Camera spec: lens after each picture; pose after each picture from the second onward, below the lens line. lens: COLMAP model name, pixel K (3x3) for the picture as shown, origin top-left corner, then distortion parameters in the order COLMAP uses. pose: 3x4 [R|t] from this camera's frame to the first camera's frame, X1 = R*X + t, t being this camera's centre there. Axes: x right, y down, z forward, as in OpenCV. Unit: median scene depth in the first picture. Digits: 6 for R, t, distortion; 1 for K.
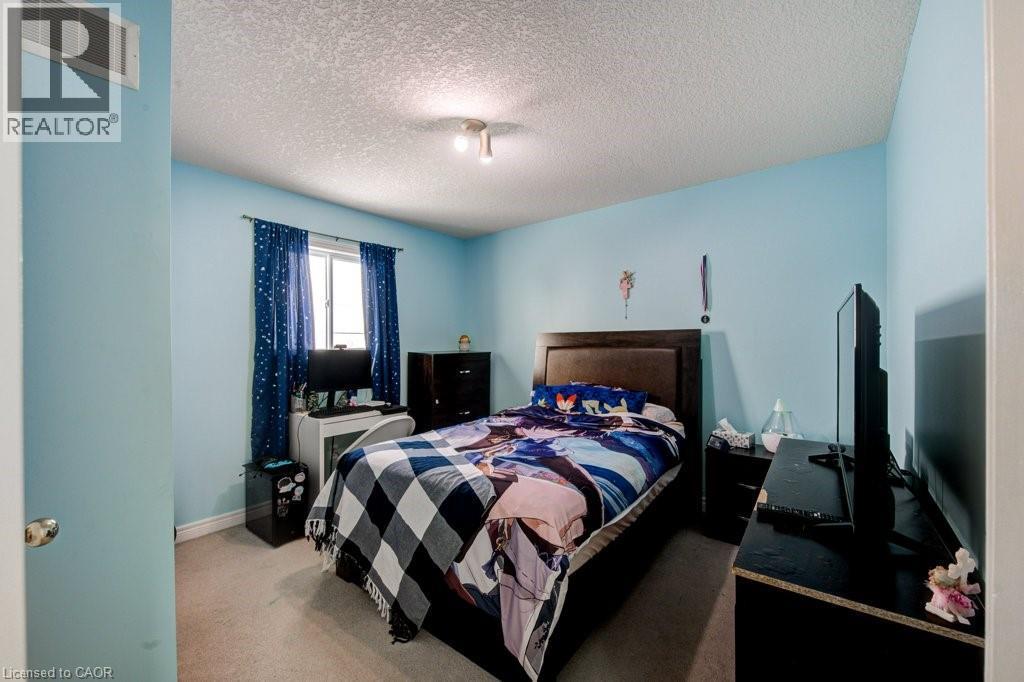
lens RADIAL K [[404.0, 0, 513.1], [0, 404.0, 341.1], [0, 0, 1]] dist [-0.009030, -0.000155]
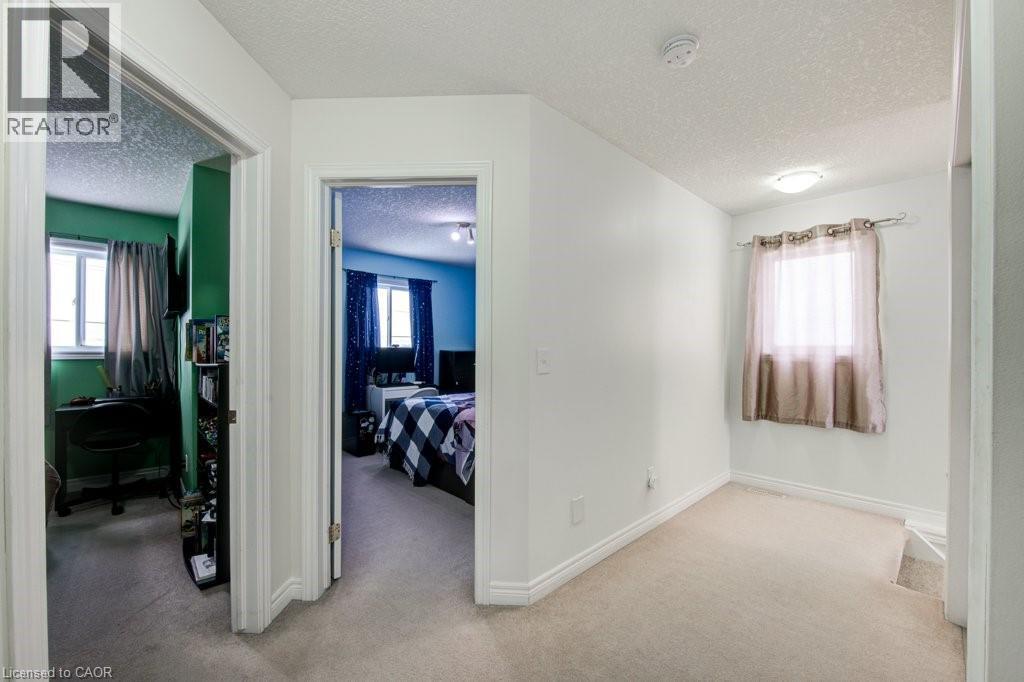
lens RADIAL K [[404.0, 0, 512.7], [0, 404.0, 347.5], [0, 0, 1]] dist [-0.009030, -0.000155]
pose [[0.989697, 0.009615, -0.142853, 0.381411], [-0.009050, 0.999948, 0.004607, 0.014211], [0.142890, -0.003267, 0.989733, -0.760331]]
